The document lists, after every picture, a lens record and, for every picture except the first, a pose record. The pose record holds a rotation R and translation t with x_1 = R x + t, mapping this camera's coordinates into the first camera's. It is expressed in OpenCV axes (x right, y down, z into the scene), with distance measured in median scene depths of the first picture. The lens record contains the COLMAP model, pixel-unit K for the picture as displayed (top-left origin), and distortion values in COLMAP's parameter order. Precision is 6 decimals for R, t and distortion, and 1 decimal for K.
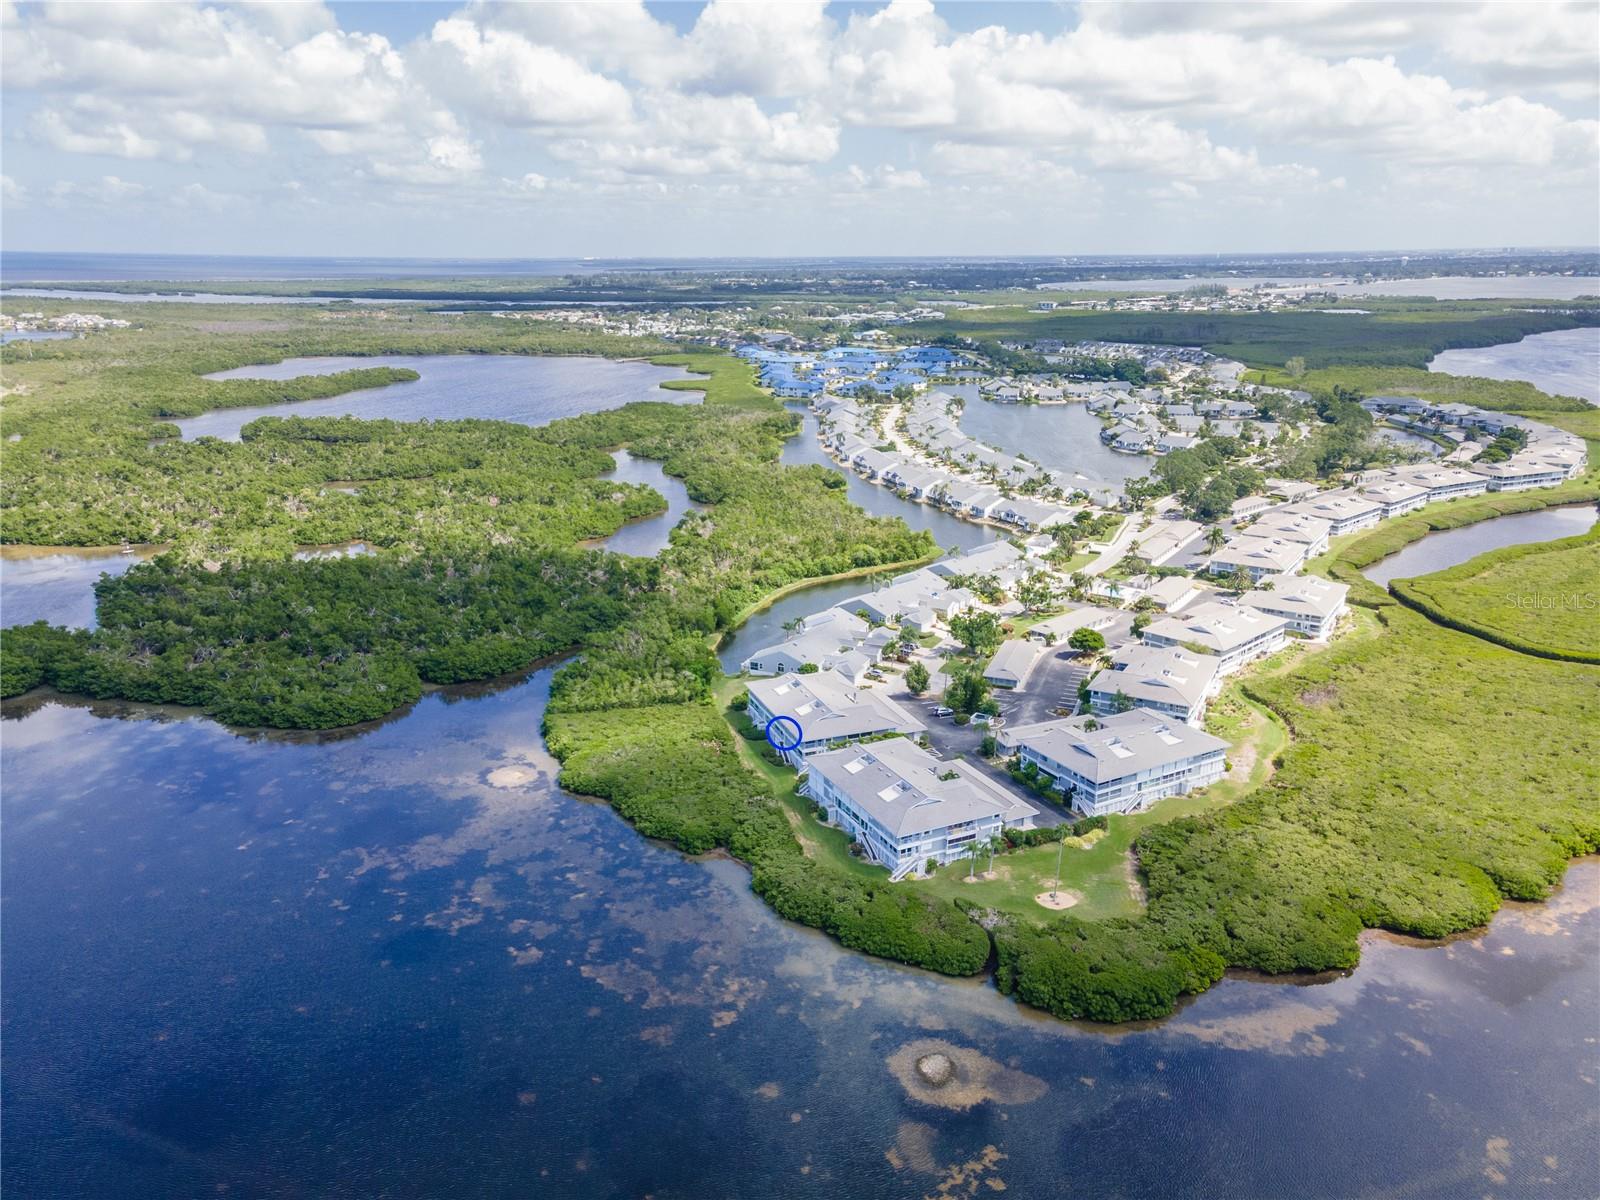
lens RADIAL K [[1208.7, 0, 783.1], [0, 1208.7, 604.0], [0, 0, 1]] dist [0.051851, 0.043433]
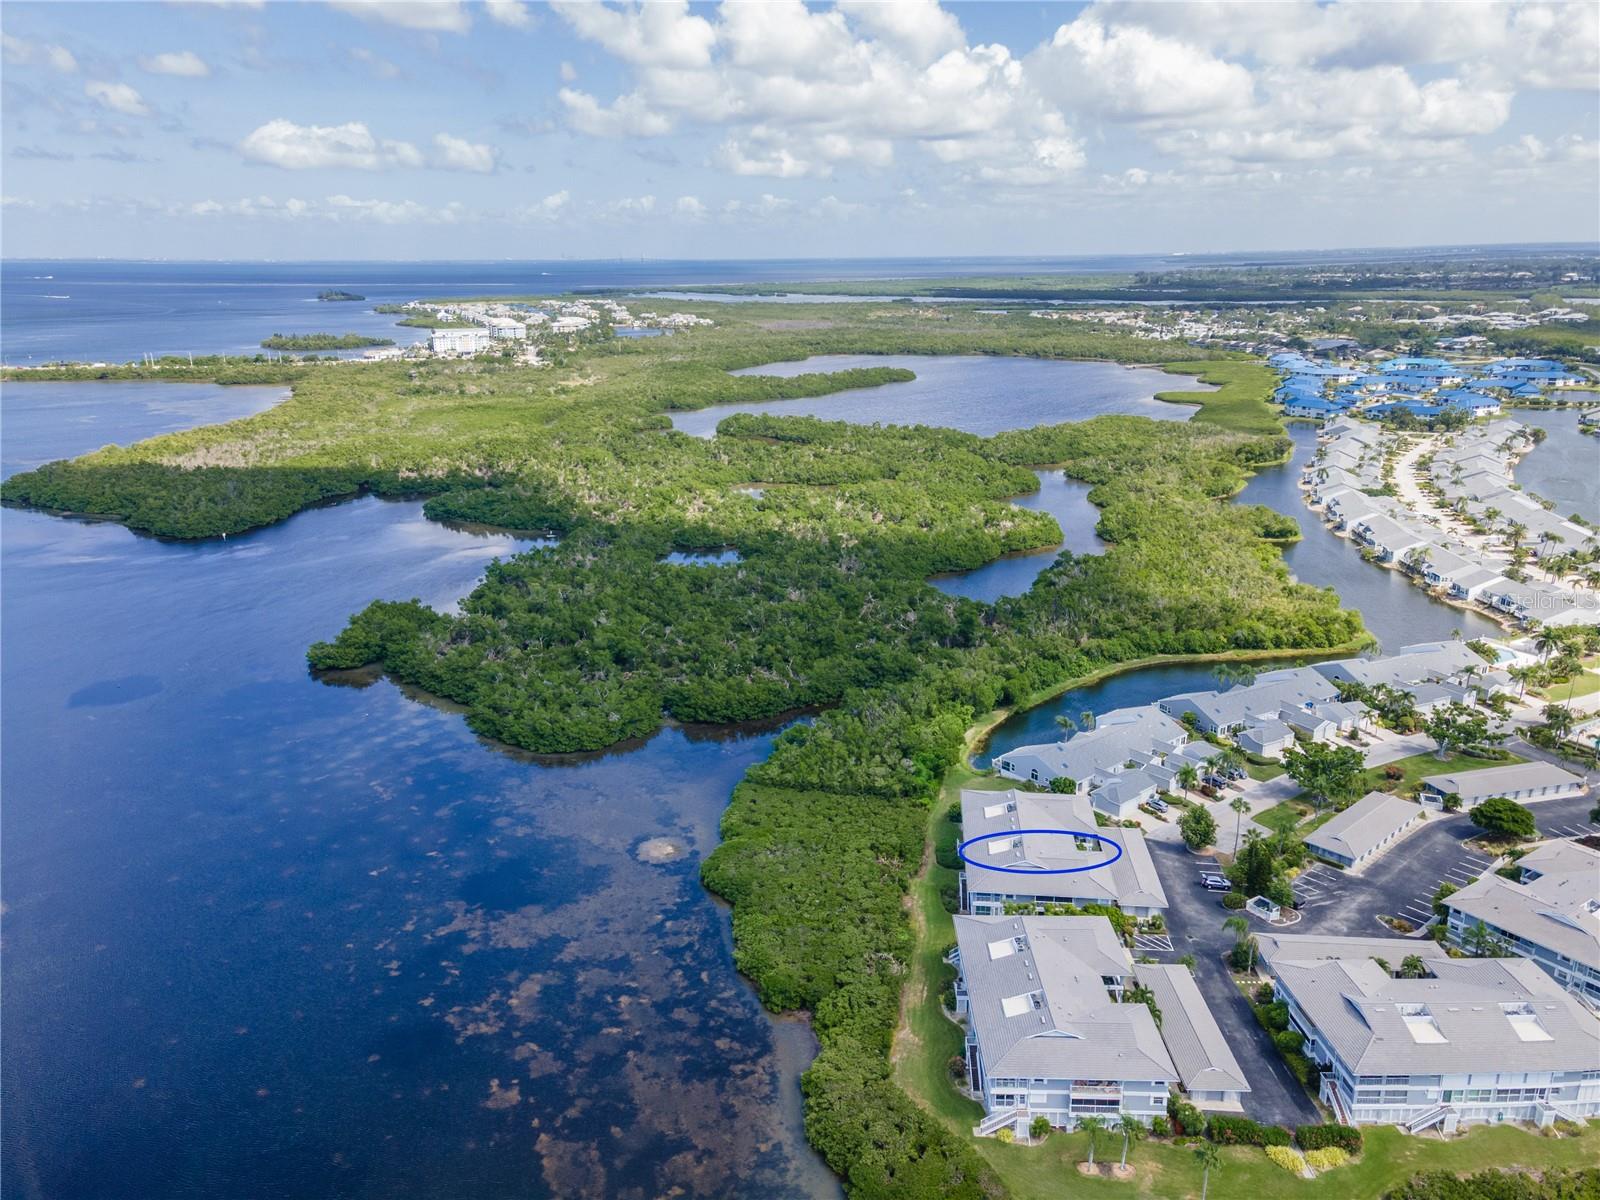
lens RADIAL K [[1176.9, 0, 800.0], [0, 1176.9, 600.0], [0, 0, 1]] dist [0.005128, 0.085007]
pose [[0.882332, 0.125476, -0.453593, 0.119577], [-0.121403, 0.991867, 0.038222, -0.043618], [0.454700, 0.021344, 0.890389, 0.136900]]
